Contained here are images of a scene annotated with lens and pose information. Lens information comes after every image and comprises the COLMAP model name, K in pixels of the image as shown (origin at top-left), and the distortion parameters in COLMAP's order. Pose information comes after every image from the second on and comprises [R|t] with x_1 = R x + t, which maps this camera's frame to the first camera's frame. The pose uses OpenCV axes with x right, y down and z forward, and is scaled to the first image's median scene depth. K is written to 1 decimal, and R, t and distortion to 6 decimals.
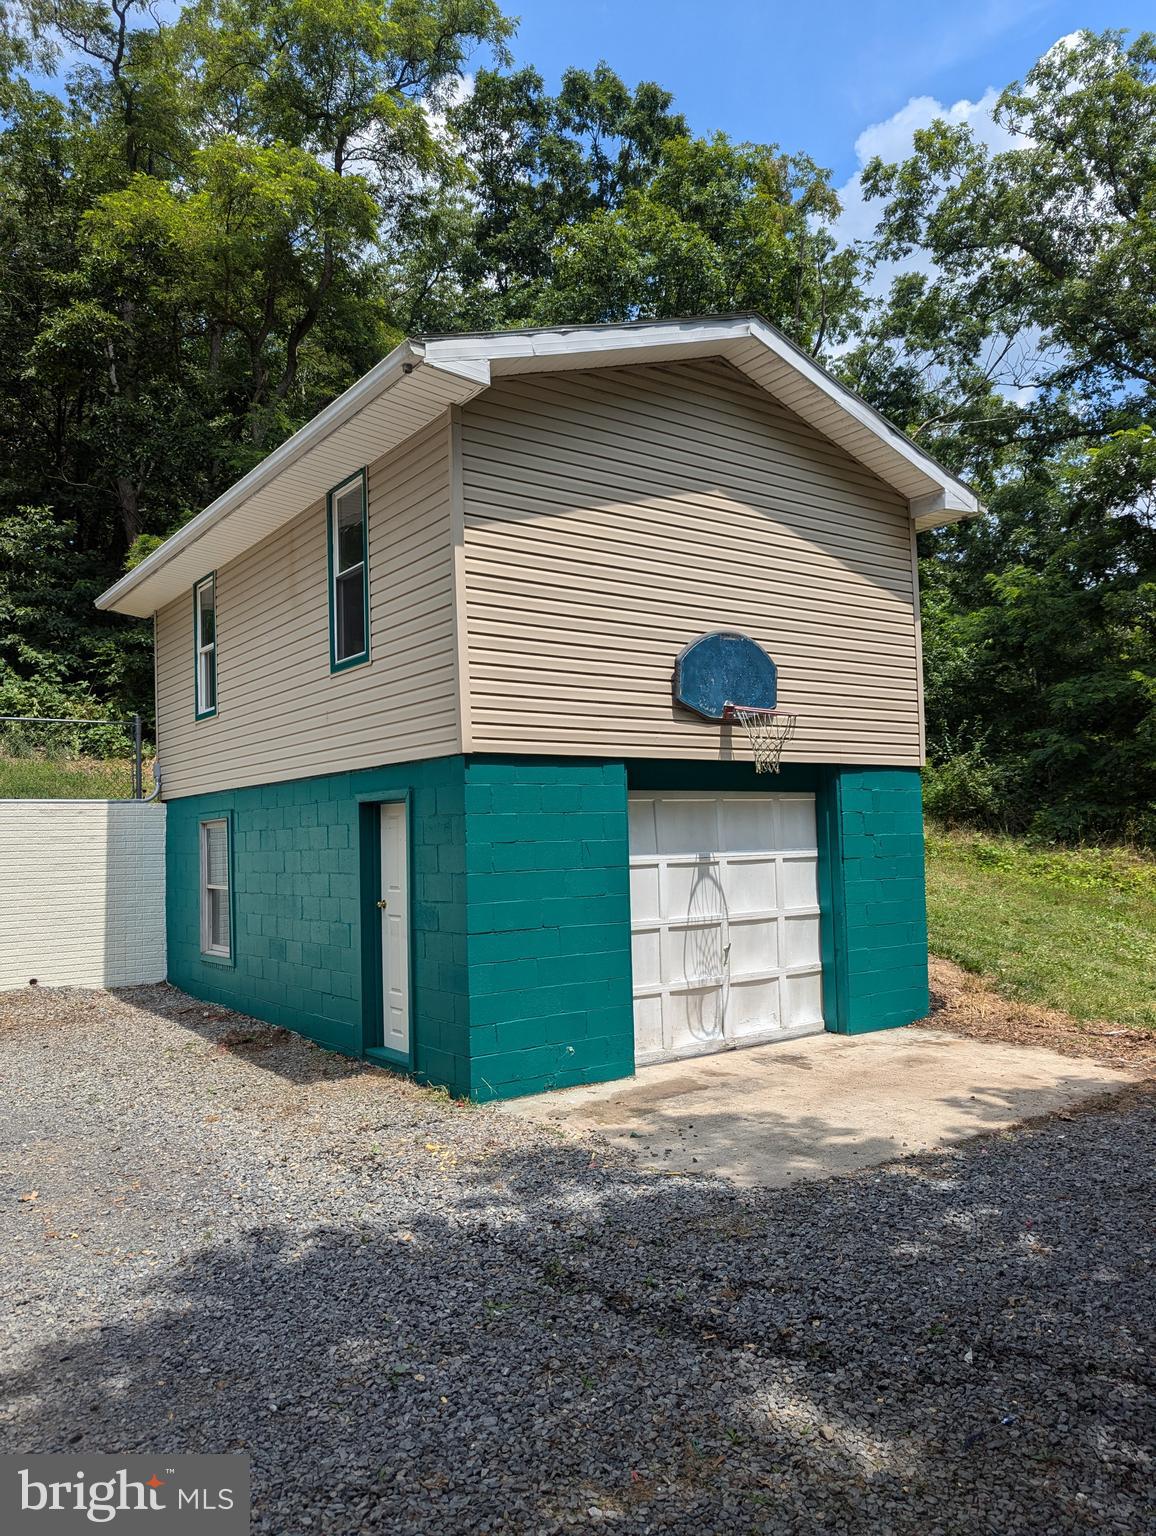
lens RADIAL K [[1071.5, 0, 578.7], [0, 1071.5, 794.4], [0, 0, 1]] dist [0.068885, -0.059138]
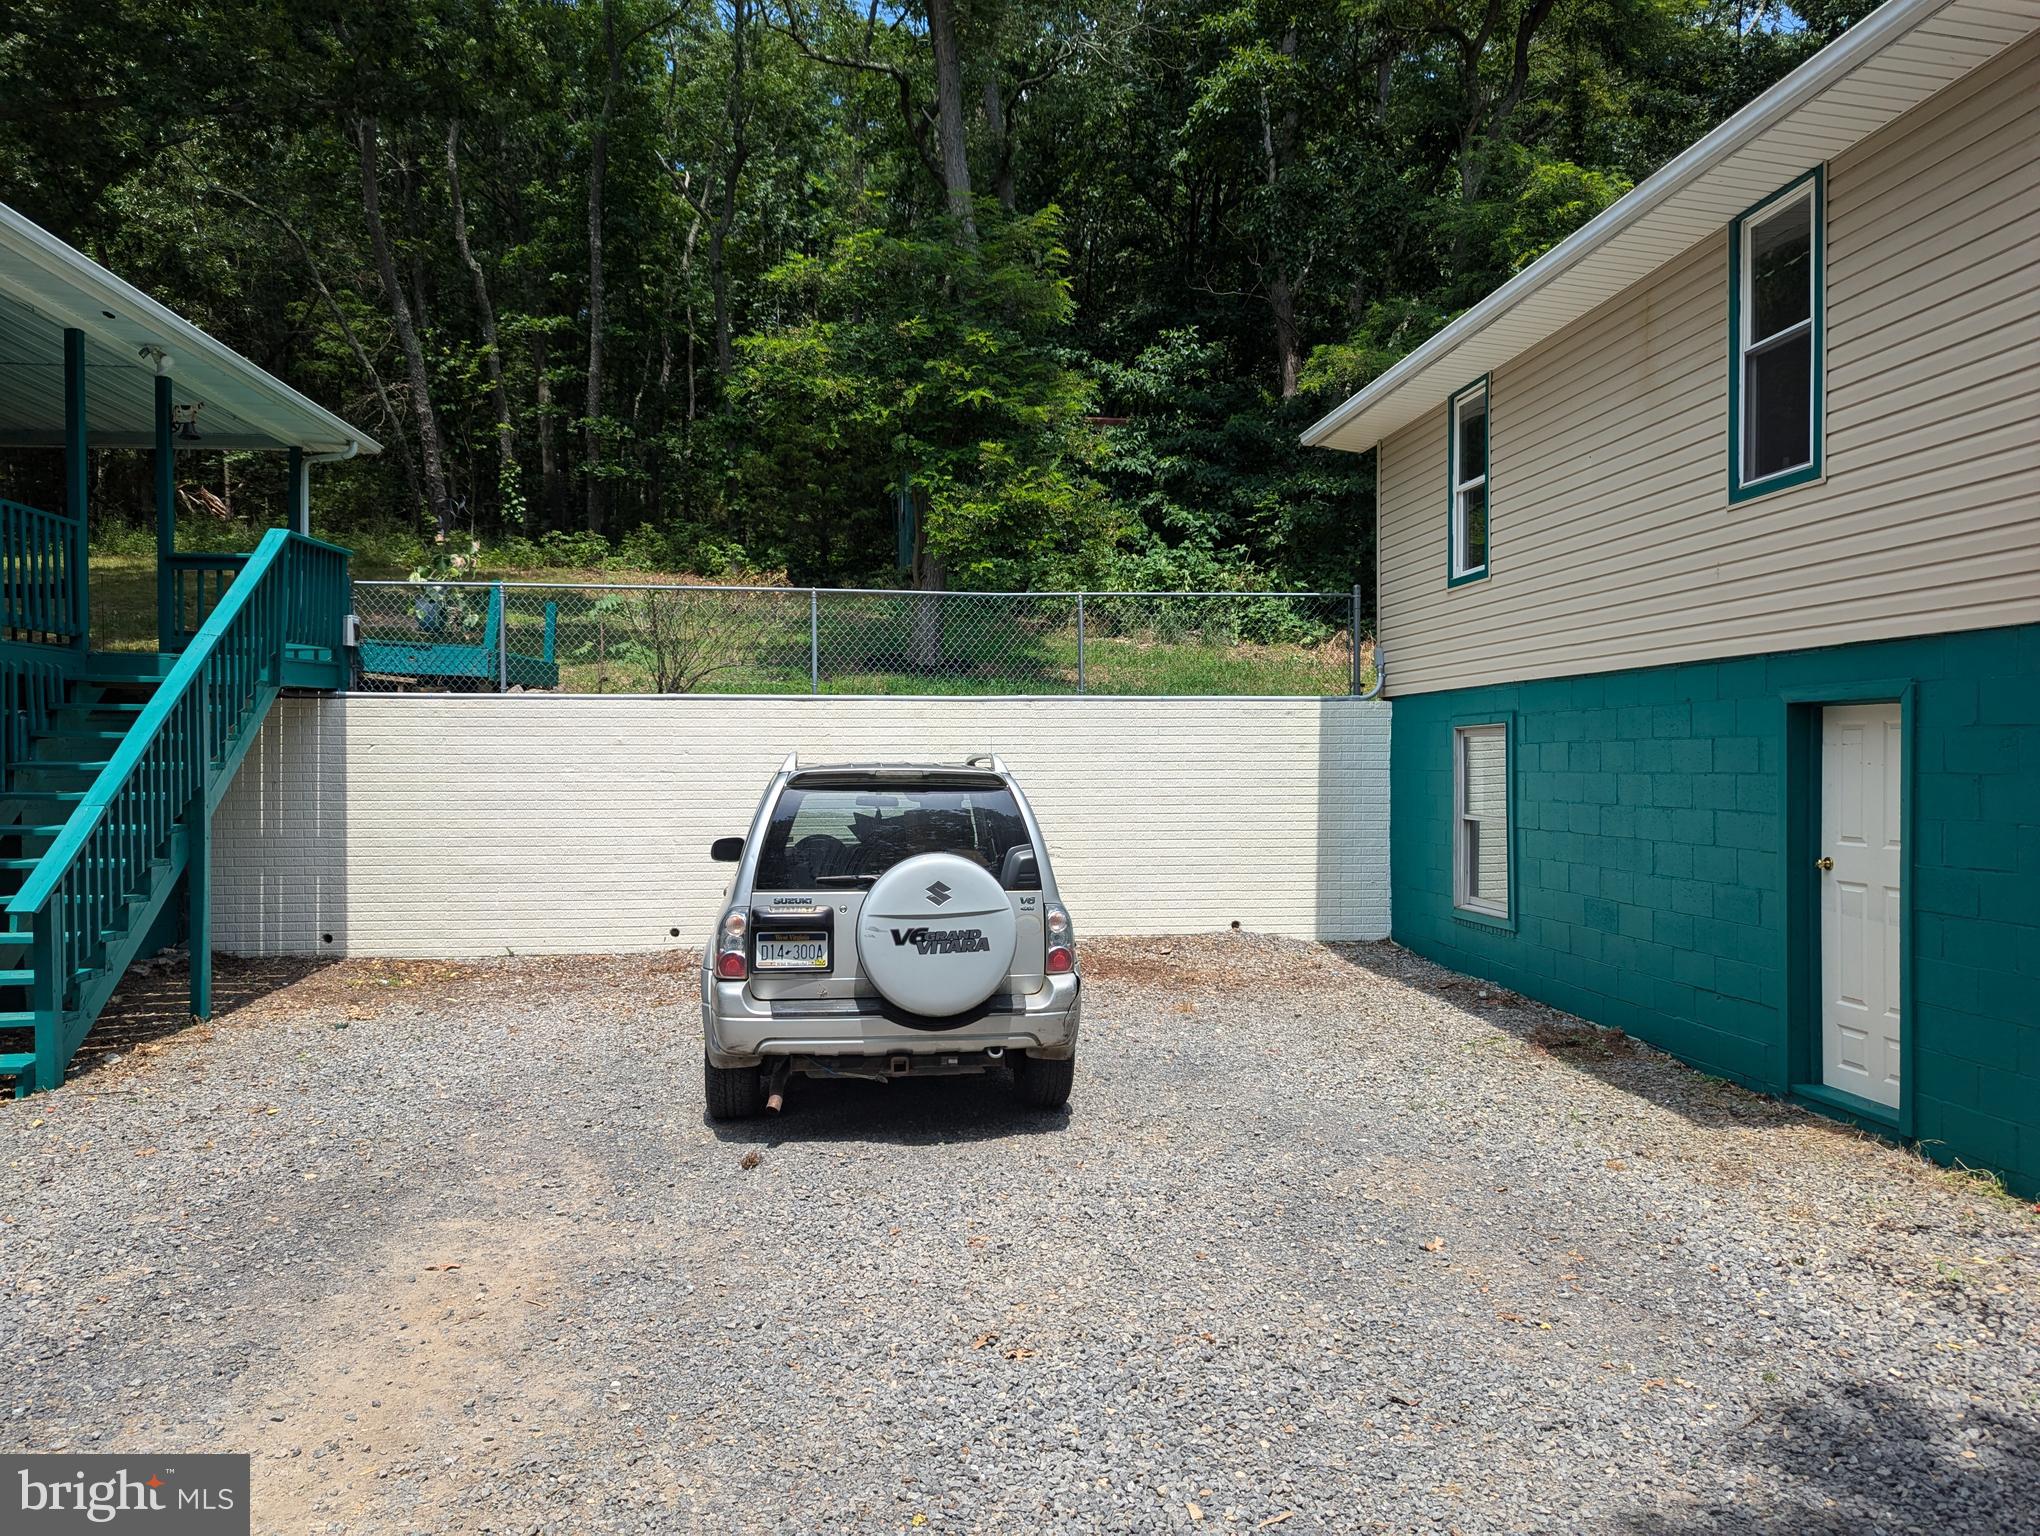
lens RADIAL K [[1423.1, 0, 1020.0], [0, 1423.1, 768.0], [0, 0, 1]] dist [0.068885, -0.059138]
pose [[0.868029, 0.027209, -0.495768, -0.127925], [0.000922, 0.998407, 0.056408, -0.002033], [0.496513, -0.049421, 0.866621, 0.019975]]
